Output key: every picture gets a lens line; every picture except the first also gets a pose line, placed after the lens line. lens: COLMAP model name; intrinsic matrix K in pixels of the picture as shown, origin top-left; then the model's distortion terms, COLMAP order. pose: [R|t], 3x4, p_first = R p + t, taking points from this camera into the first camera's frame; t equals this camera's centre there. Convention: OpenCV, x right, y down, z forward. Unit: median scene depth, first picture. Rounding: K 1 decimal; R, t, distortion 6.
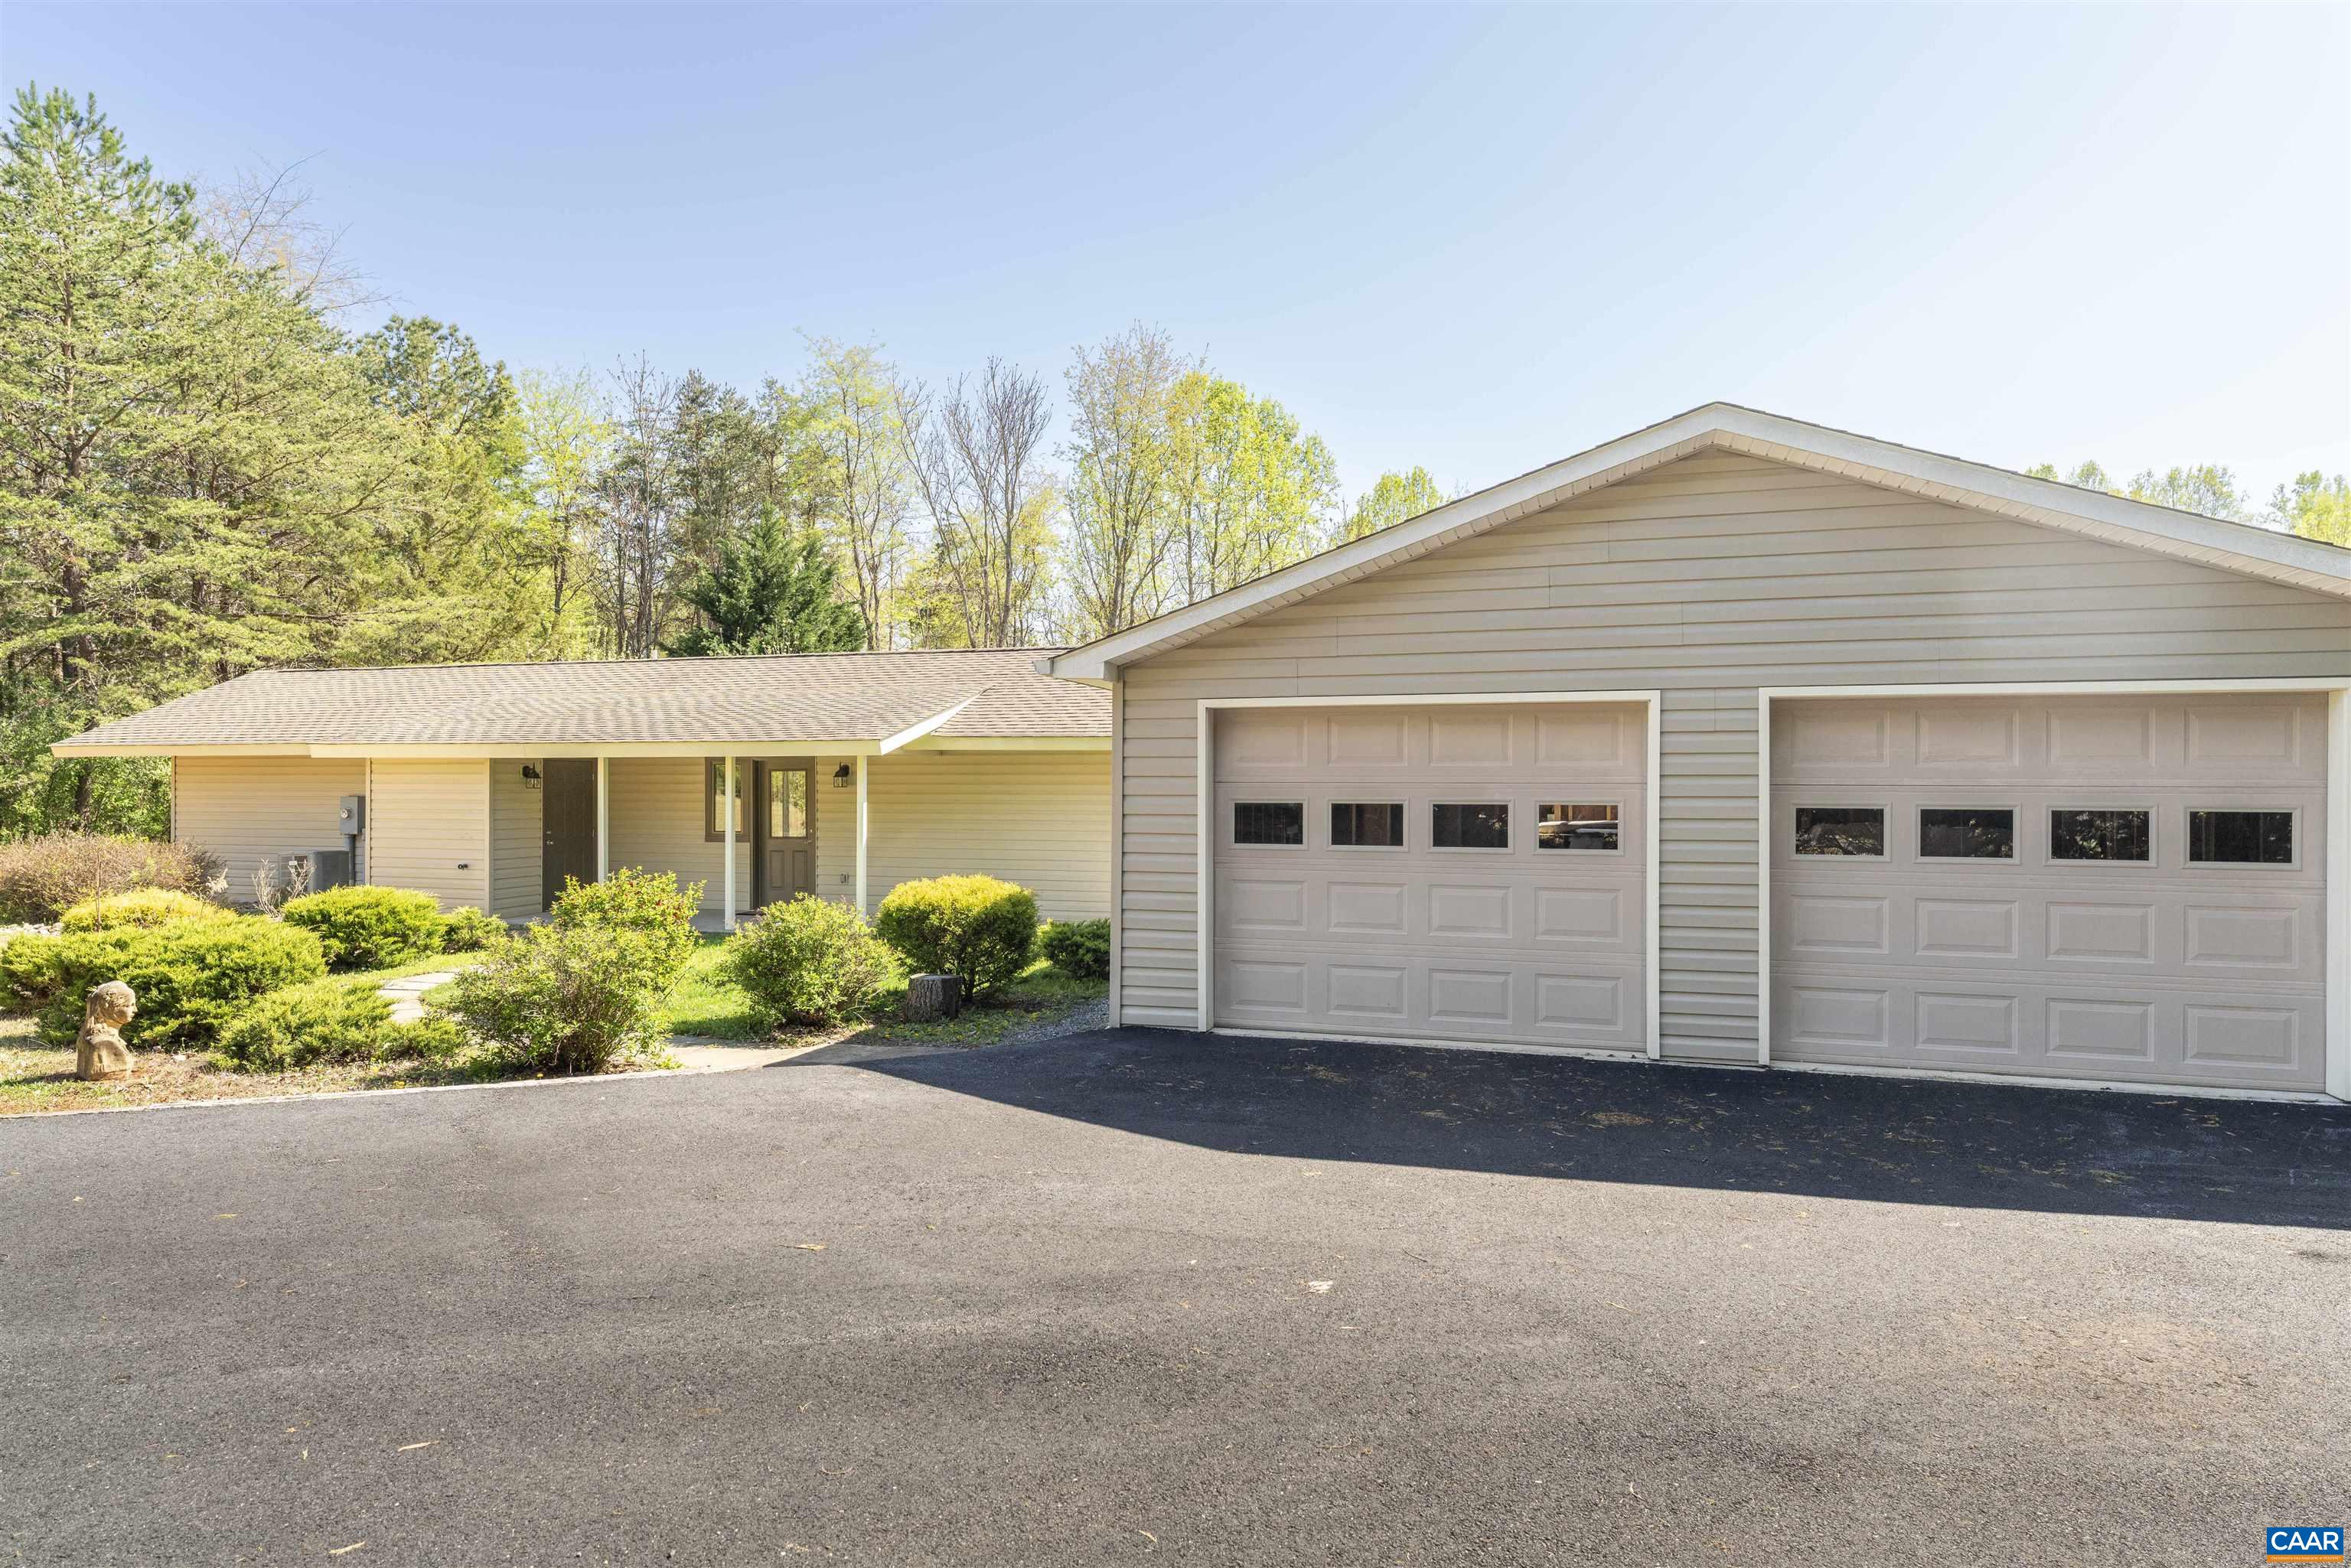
lens RADIAL K [[1326.1, 0, 1182.4], [0, 1326.1, 787.4], [0, 0, 1]] dist [-0.003192, -0.001275]
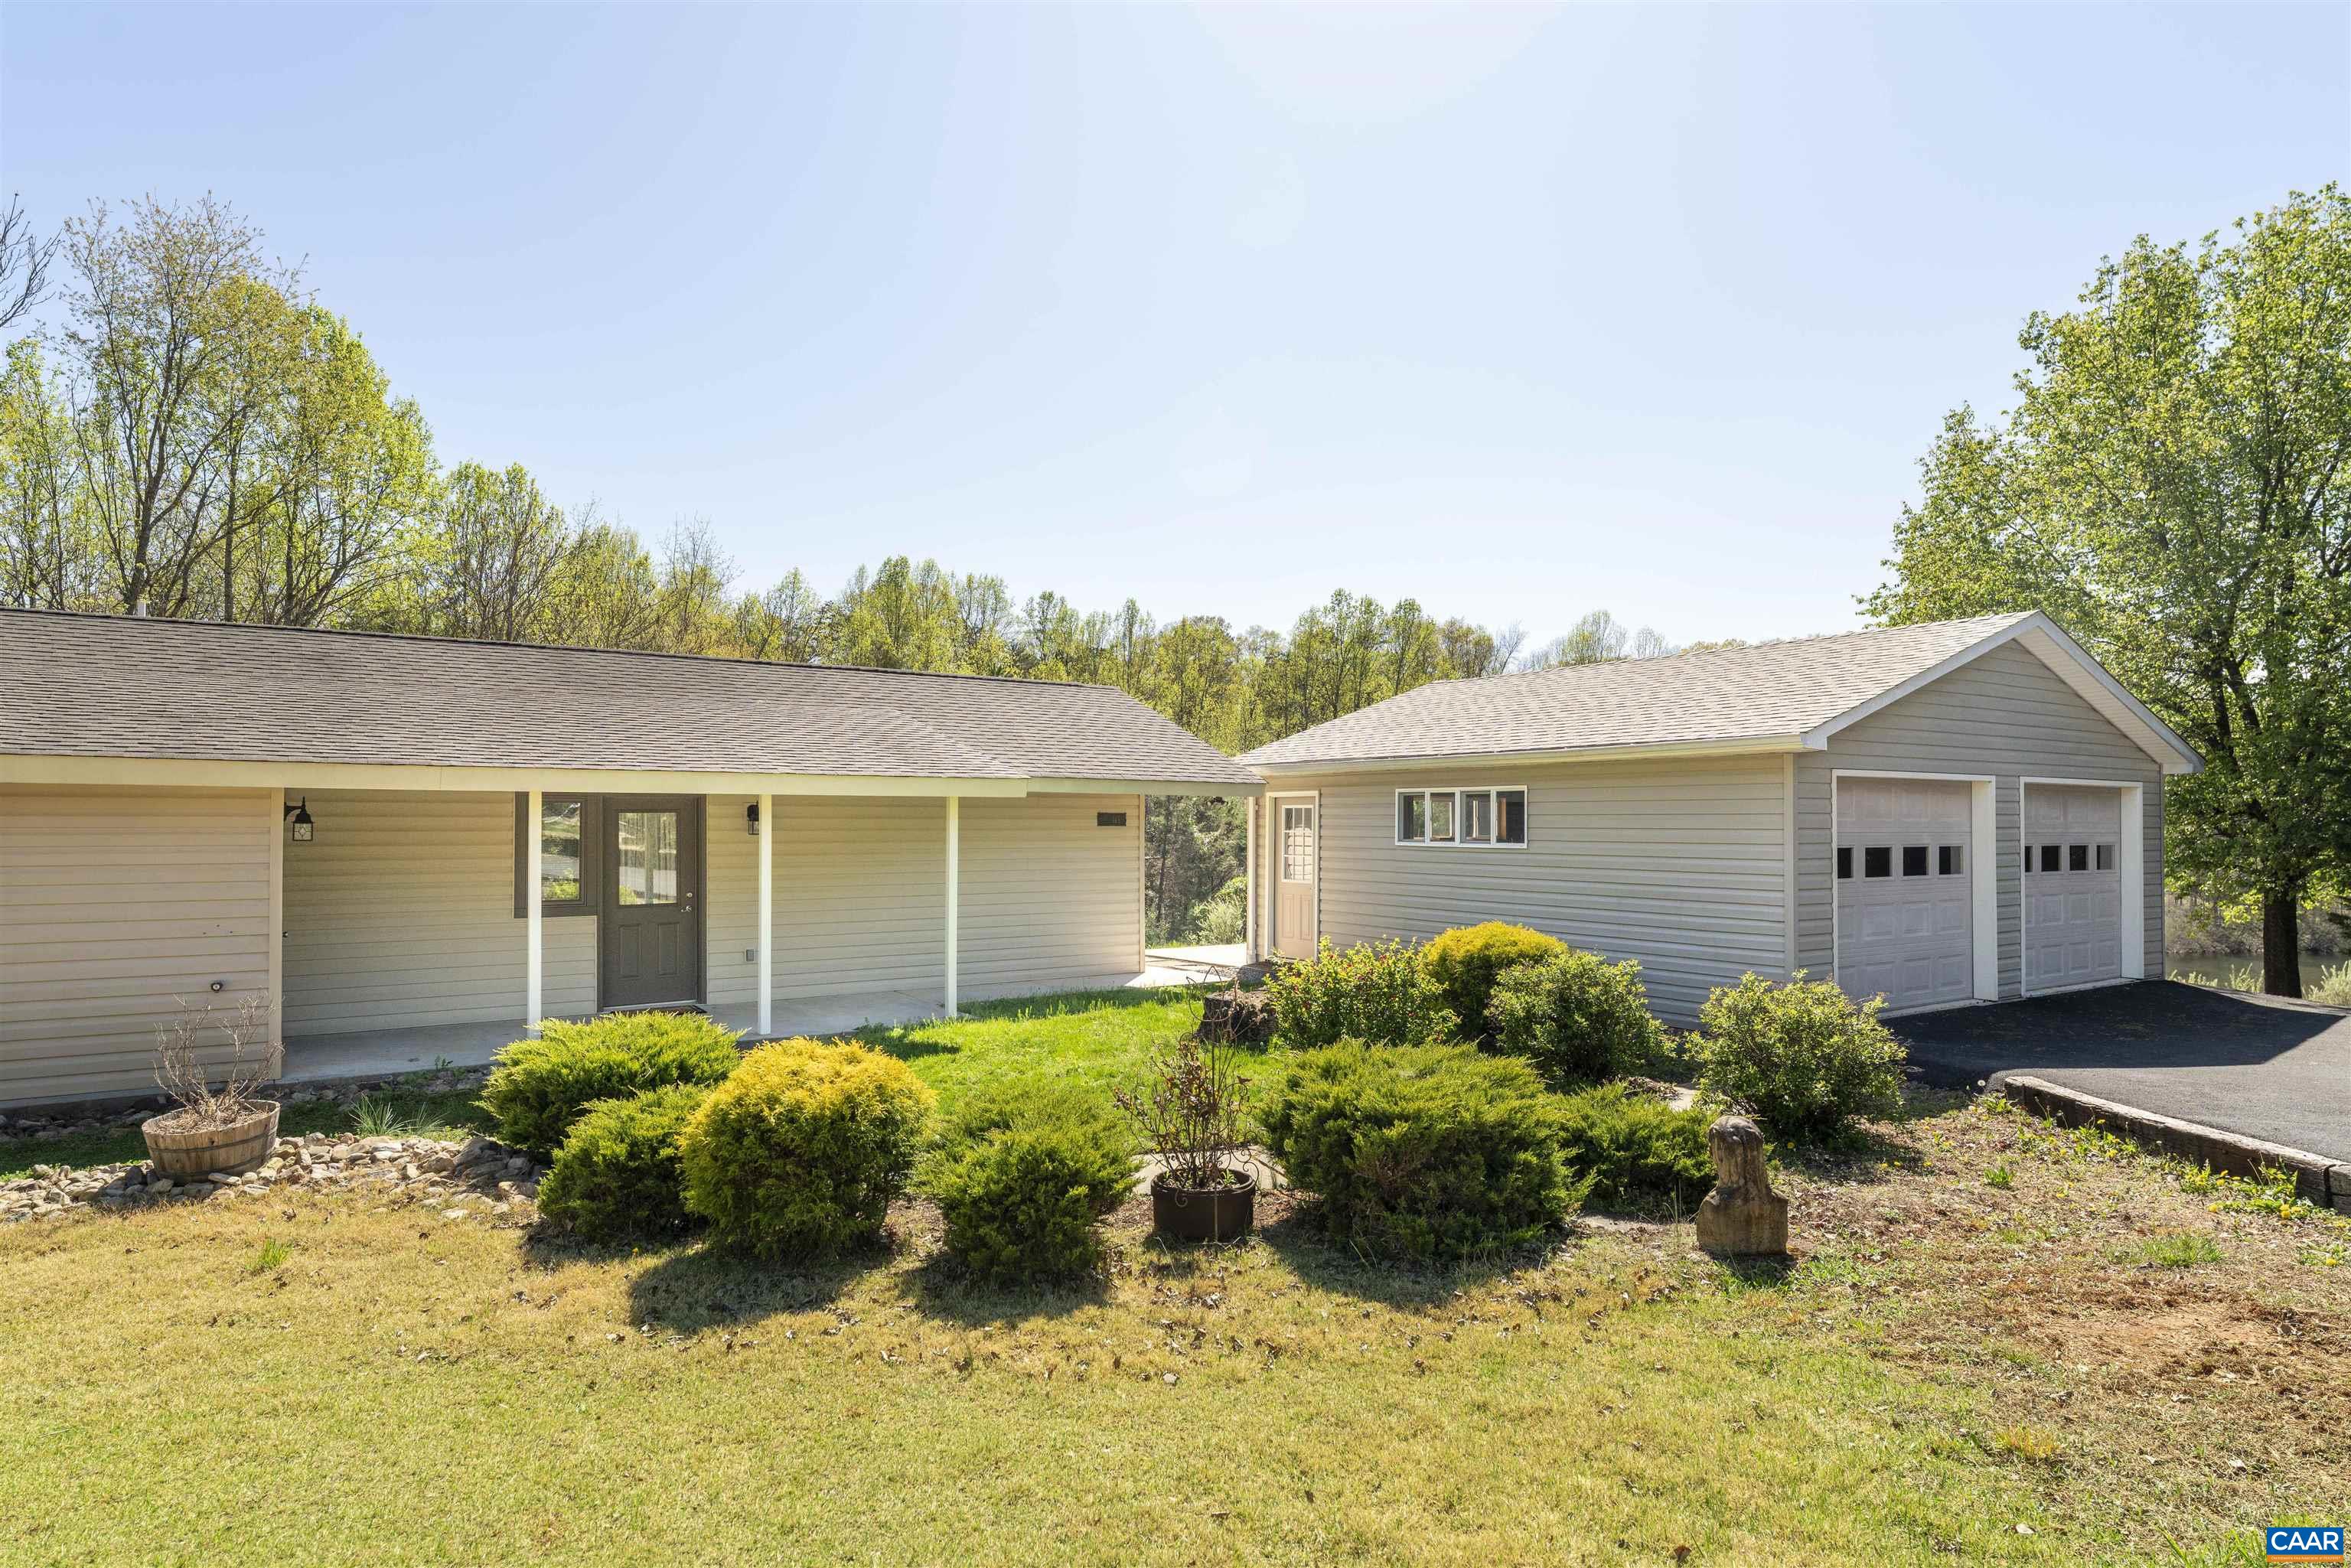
lens RADIAL K [[1326.1, 0, 1182.8], [0, 1326.1, 825.7], [0, 0, 1]] dist [-0.003192, -0.001275]
pose [[0.622959, -0.000867, 0.782254, -0.677119], [0.001013, 0.999999, 0.000301, -0.005622], [-0.782254, 0.000605, 0.622960, 0.331037]]
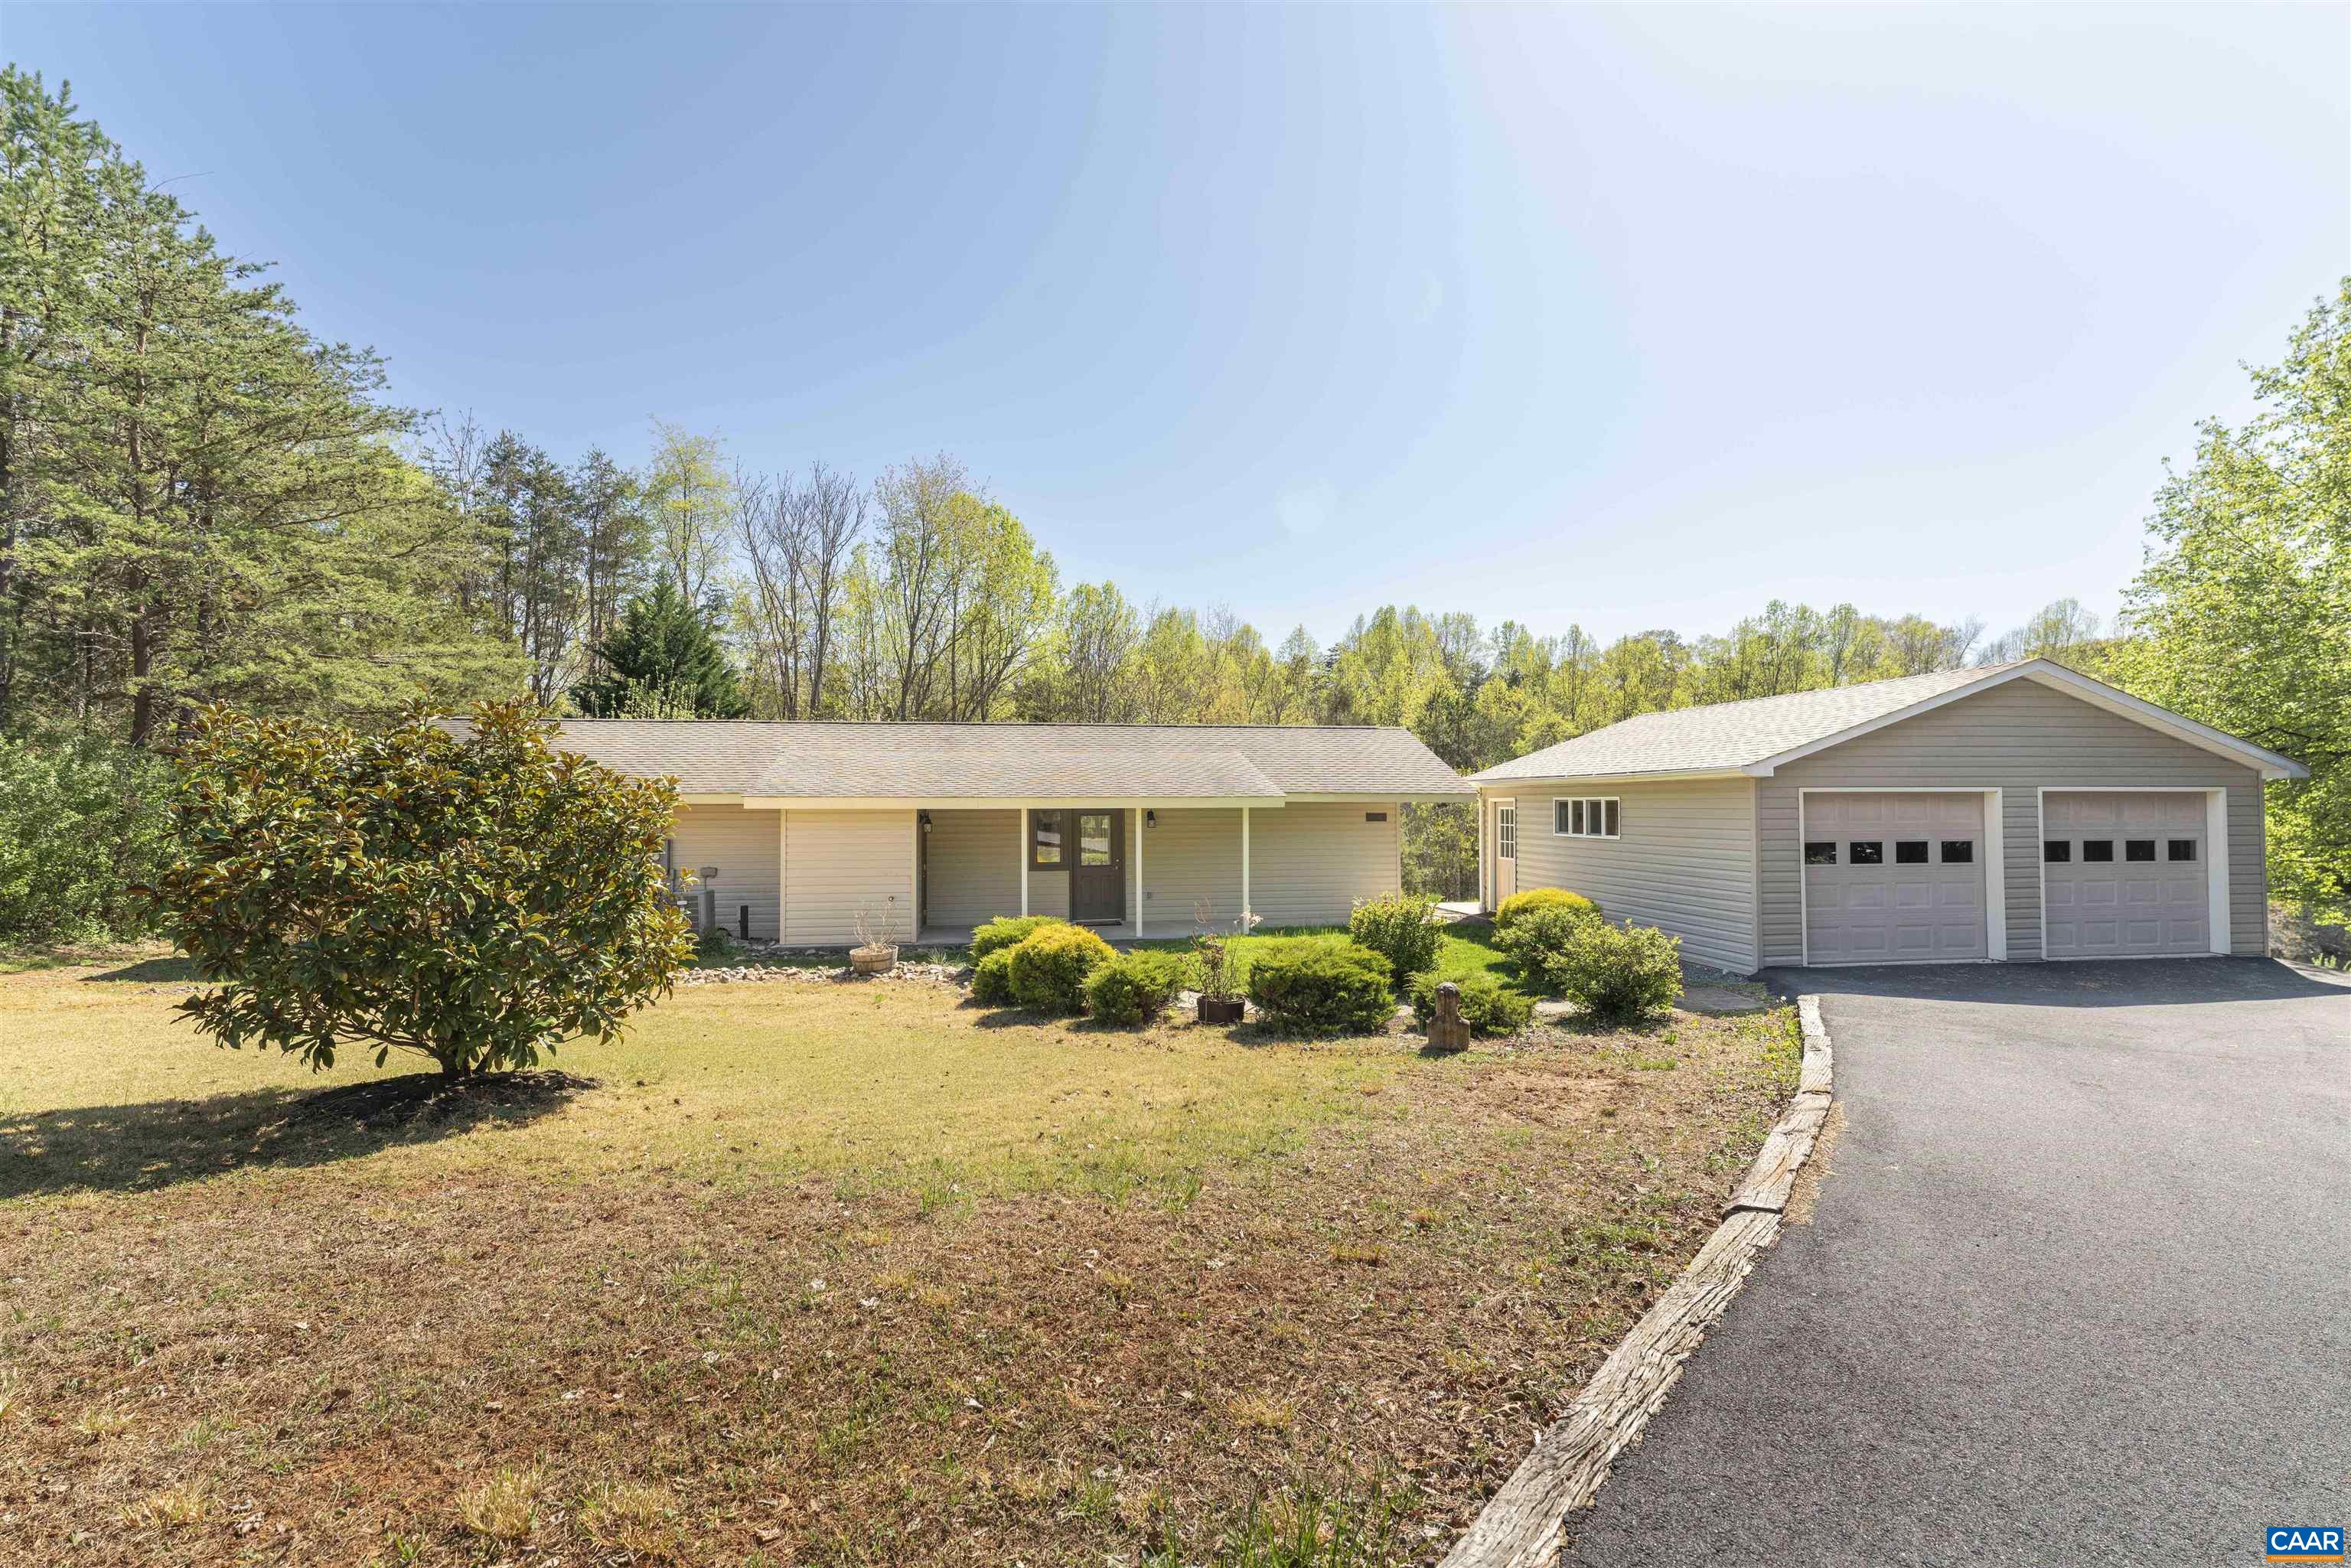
lens RADIAL K [[1044.2, 0, 1165.9], [0, 1044.2, 782.6], [0, 0, 1]] dist [-0.004172, 0.000437]
pose [[0.900013, 0.006608, 0.435812, -0.687643], [0.004595, 0.999686, -0.024648, -0.019770], [-0.435838, 0.024186, 0.899700, 0.034617]]
